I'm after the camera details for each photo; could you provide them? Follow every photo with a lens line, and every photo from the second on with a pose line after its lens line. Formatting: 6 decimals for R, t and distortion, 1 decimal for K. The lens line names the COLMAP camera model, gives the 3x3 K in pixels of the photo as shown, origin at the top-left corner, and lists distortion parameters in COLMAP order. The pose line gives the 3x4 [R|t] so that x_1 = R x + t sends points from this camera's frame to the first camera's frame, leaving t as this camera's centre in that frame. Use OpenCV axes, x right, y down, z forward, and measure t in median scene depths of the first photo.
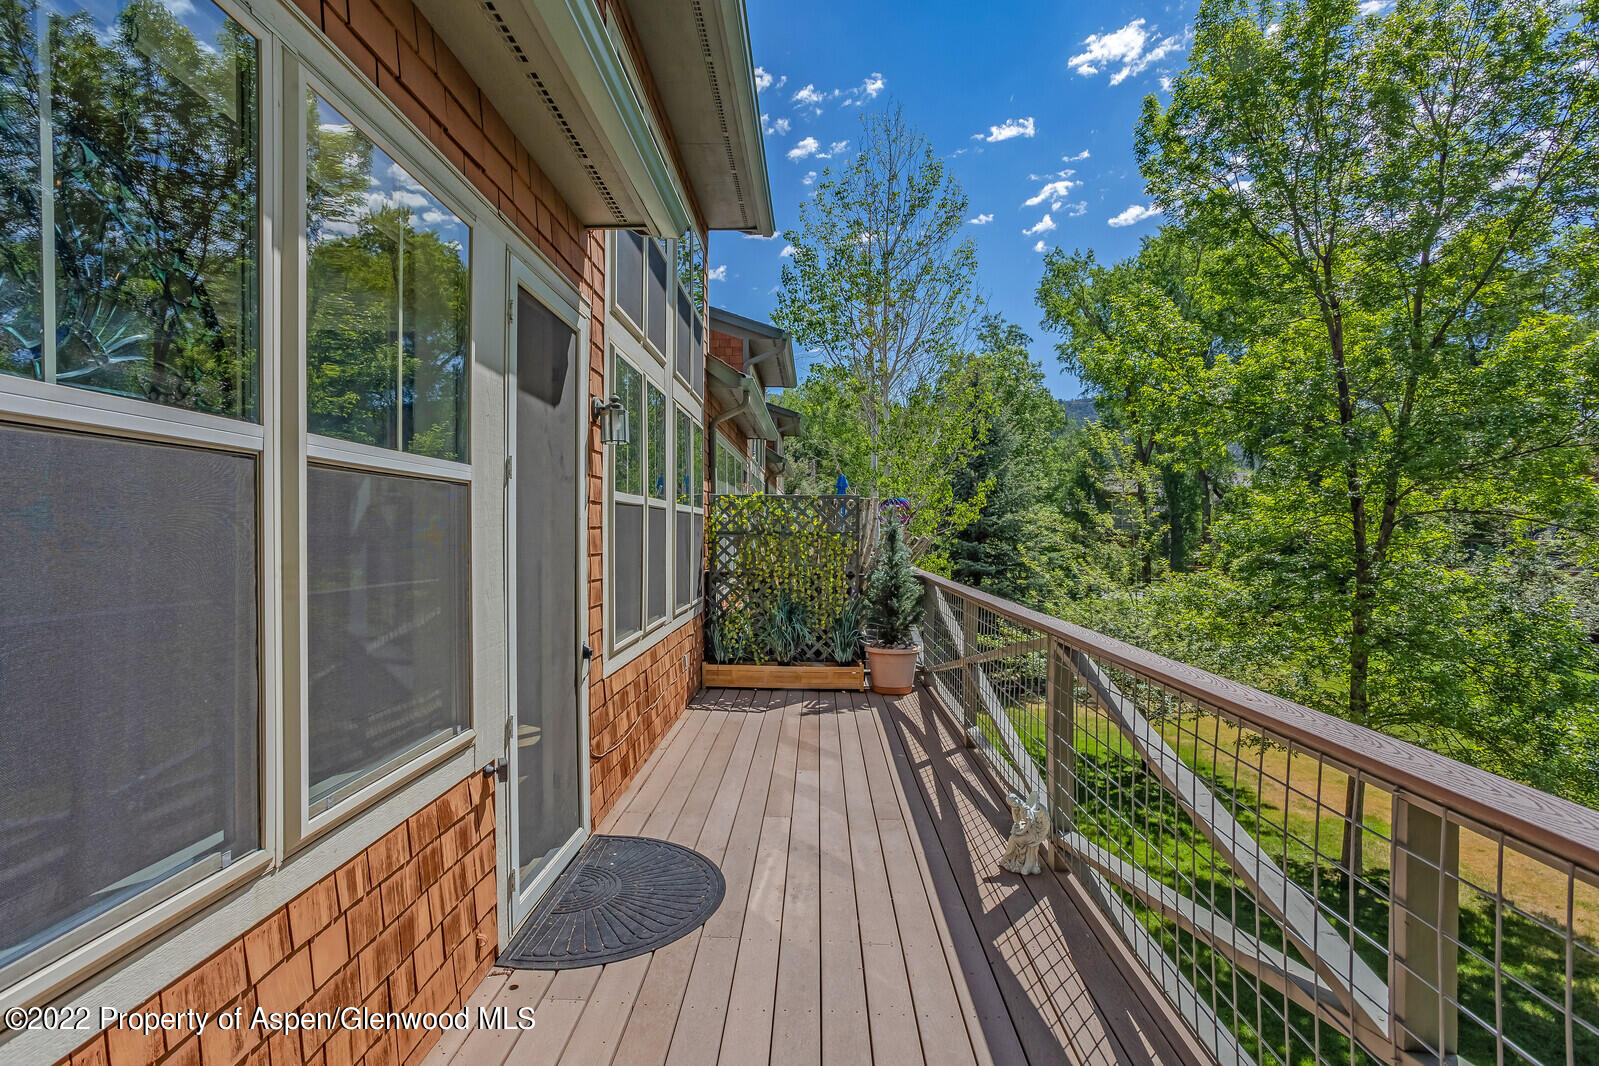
lens RADIAL K [[778.2, 0, 806.4], [0, 778.2, 539.5], [0, 0, 1]] dist [-0.048135, 0.036966]
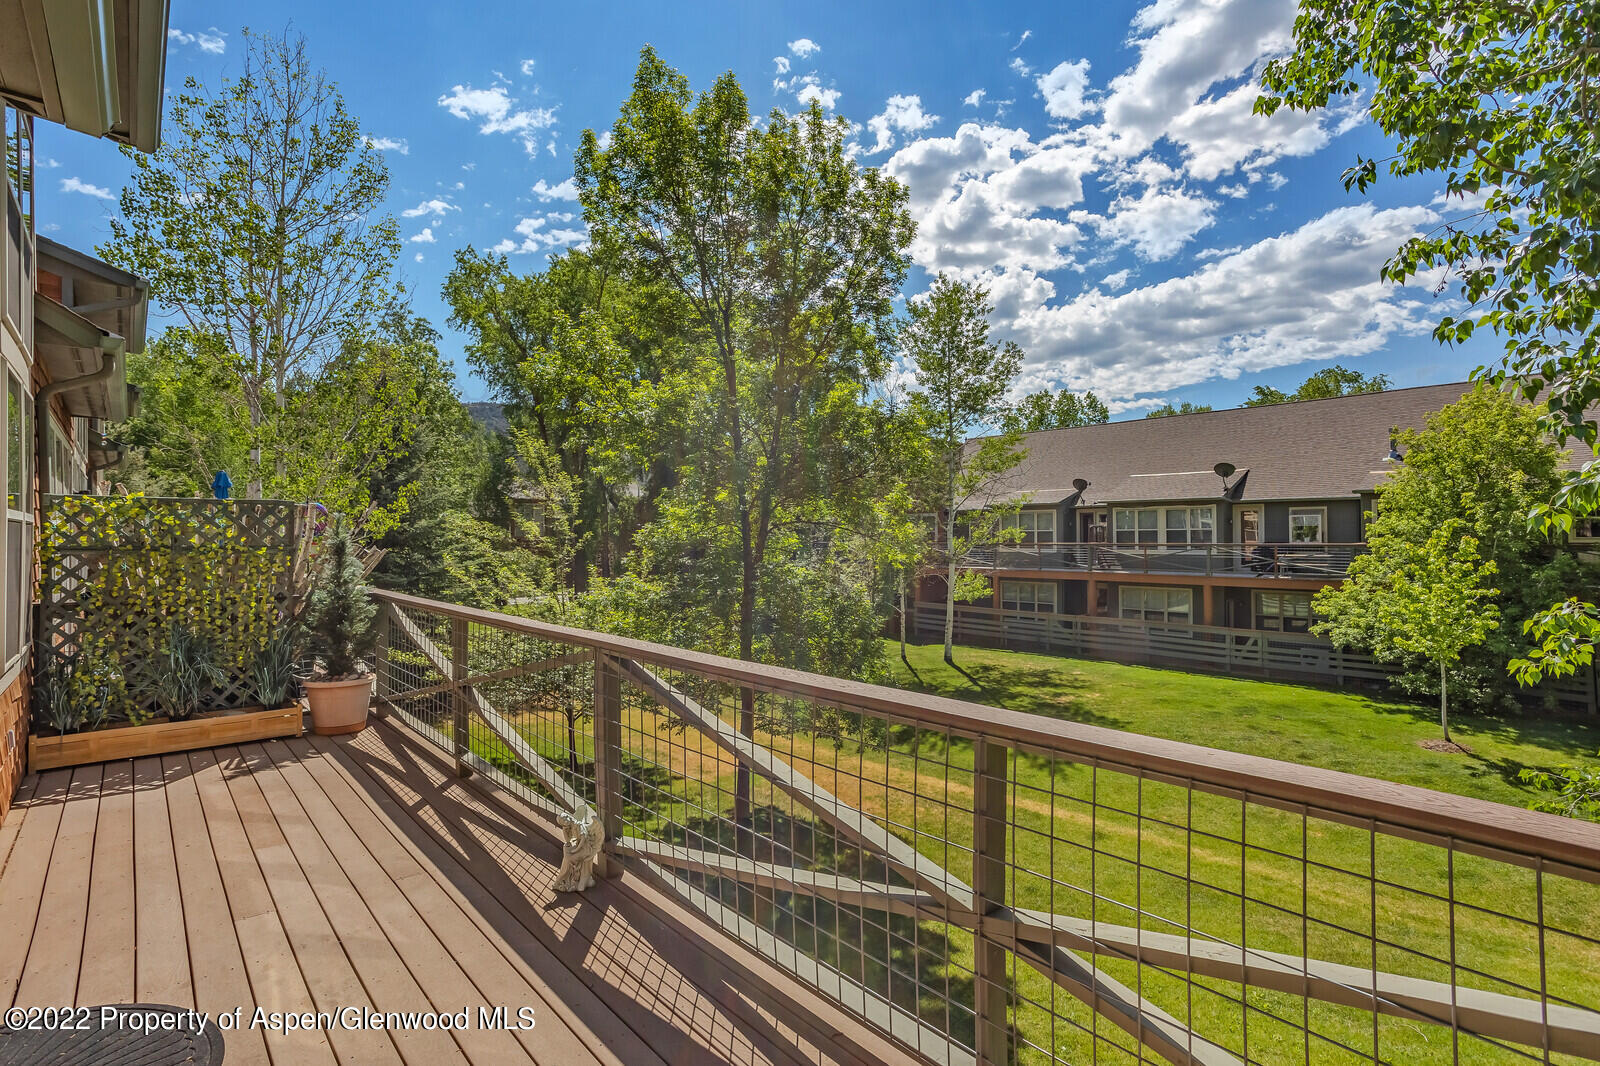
lens RADIAL K [[778.7, 0, 800.5], [0, 778.7, 537.9], [0, 0, 1]] dist [-0.054672, 0.038023]
pose [[0.741348, -0.006578, 0.671088, -0.078100], [0.012729, 0.999910, -0.004262, -0.006658], [-0.671000, 0.011702, 0.741365, 0.029187]]
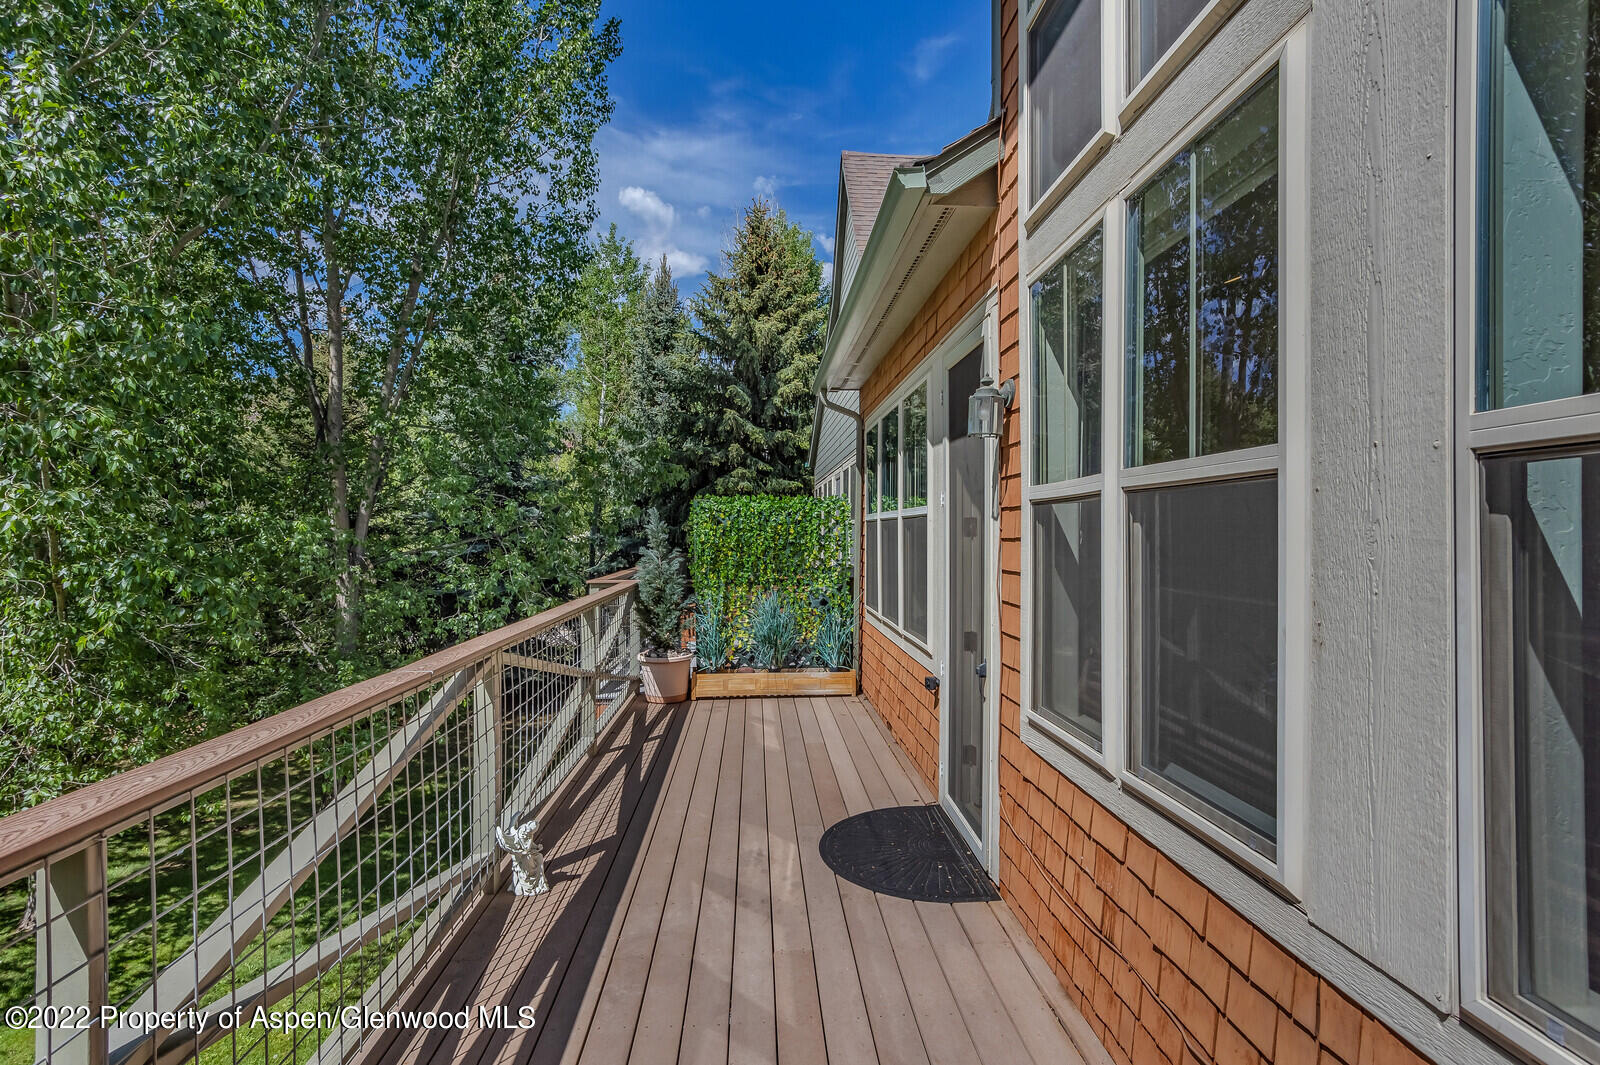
lens RADIAL K [[790.6, 0, 804.8], [0, 790.6, 532.8], [0, 0, 1]] dist [-0.046885, 0.032240]
pose [[-0.997012, -0.002612, -0.077209, 0.004282], [-0.003543, 0.999923, 0.011921, -0.016640], [0.077172, 0.012159, -0.996944, 0.927407]]
